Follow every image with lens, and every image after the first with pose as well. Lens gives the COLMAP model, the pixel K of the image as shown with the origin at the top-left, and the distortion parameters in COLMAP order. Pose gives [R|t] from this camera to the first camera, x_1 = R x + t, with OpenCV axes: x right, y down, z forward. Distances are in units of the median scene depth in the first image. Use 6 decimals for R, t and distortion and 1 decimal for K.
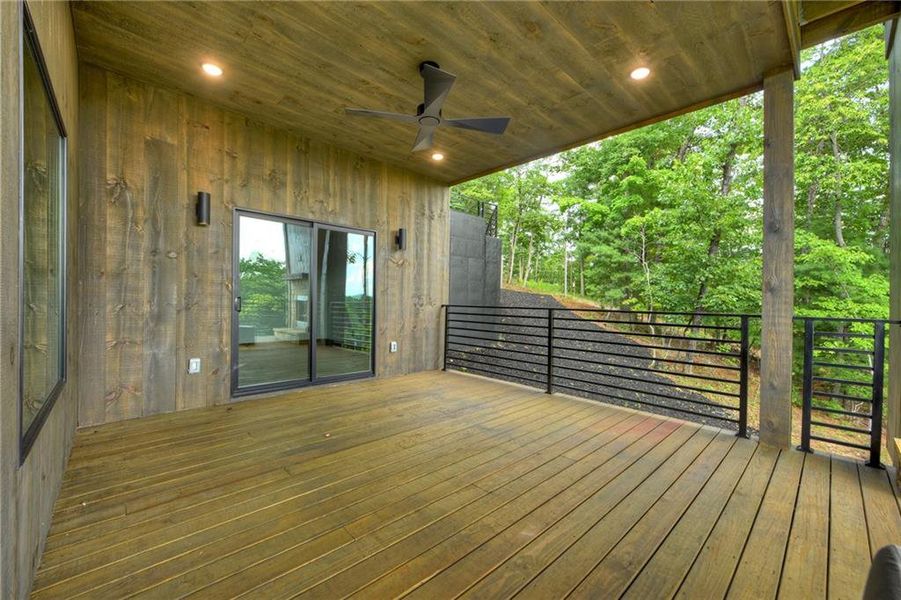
lens RADIAL K [[358.8, 0, 457.6], [0, 358.8, 305.0], [0, 0, 1]] dist [-0.006729, -0.002450]
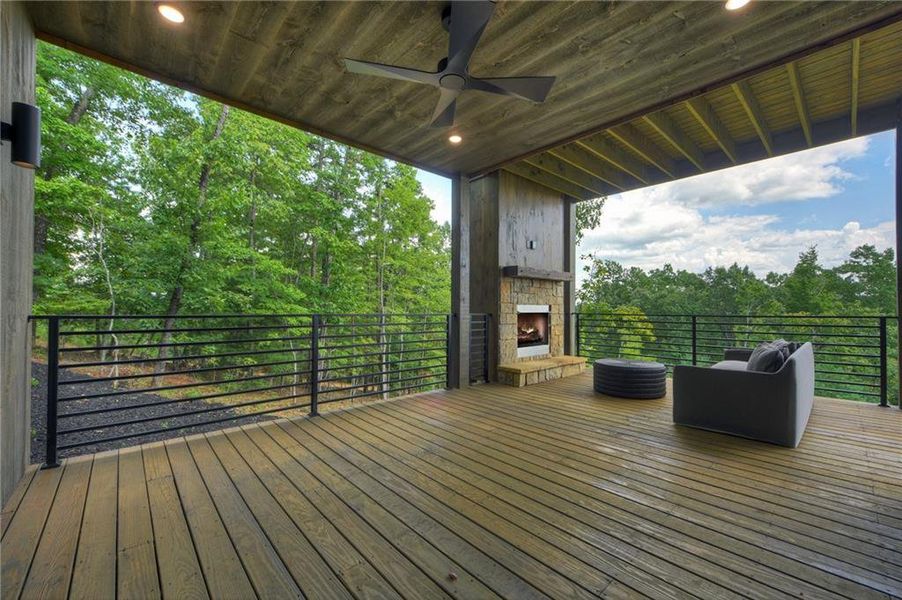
lens RADIAL K [[359.2, 0, 459.6], [0, 359.2, 301.9], [0, 0, 1]] dist [-0.006729, -0.002450]
pose [[0.026134, 0.005432, 0.999644, -0.848001], [0.009744, 0.999936, -0.005689, -0.017819], [-0.999611, 0.009889, 0.026079, 0.942091]]
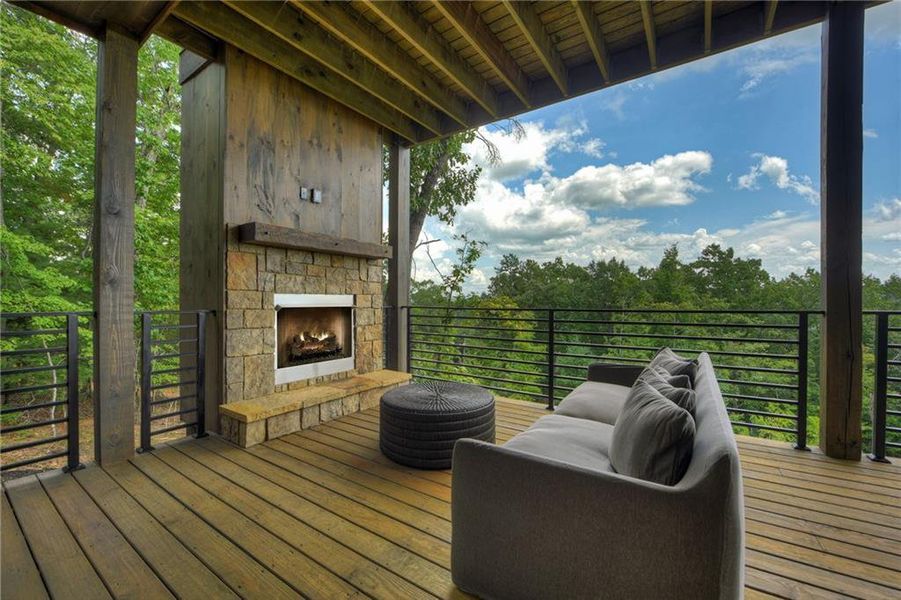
lens RADIAL K [[358.8, 0, 451.8], [0, 358.8, 304.6], [0, 0, 1]] dist [-0.006729, -0.002450]
pose [[-0.203700, -0.027120, 0.978658, -0.118873], [0.008037, 0.999536, 0.029372, -0.006460], [-0.979000, 0.013848, -0.203388, 0.372401]]
